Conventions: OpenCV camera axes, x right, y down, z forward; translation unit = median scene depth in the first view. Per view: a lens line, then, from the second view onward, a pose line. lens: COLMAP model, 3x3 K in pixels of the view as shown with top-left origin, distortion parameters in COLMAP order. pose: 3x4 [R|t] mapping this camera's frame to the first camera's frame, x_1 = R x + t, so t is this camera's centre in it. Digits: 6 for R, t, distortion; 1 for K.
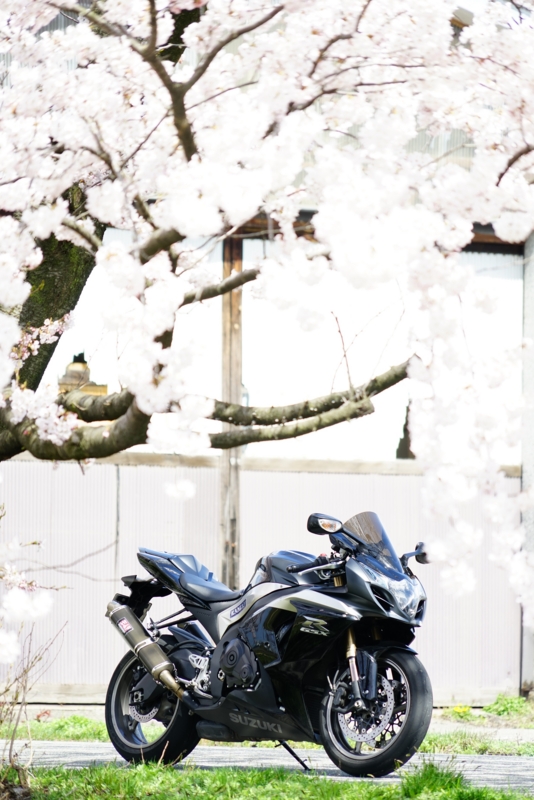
lens RADIAL K [[5358.2, 0, 267.1], [0, 5358.2, 400.0], [0, 0, 1]] dist [-0.046106, 0.000000]
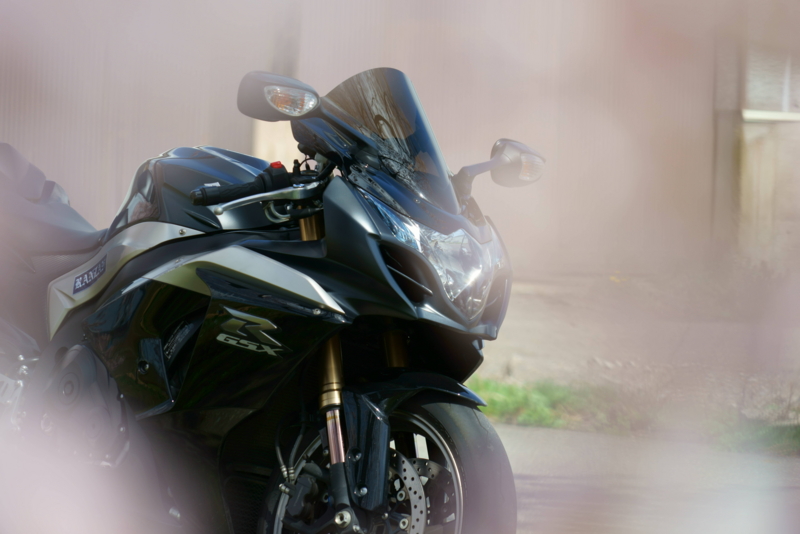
lens RADIAL K [[5546.4, 0, 399.7], [0, 5546.4, 266.4], [0, 0, 1]] dist [0.711952, 0.000000]
pose [[0.999548, 0.030003, -0.002038, 0.021698], [-0.029784, 0.997056, 0.070652, 0.005044], [0.004152, -0.070559, 0.997499, 0.554313]]
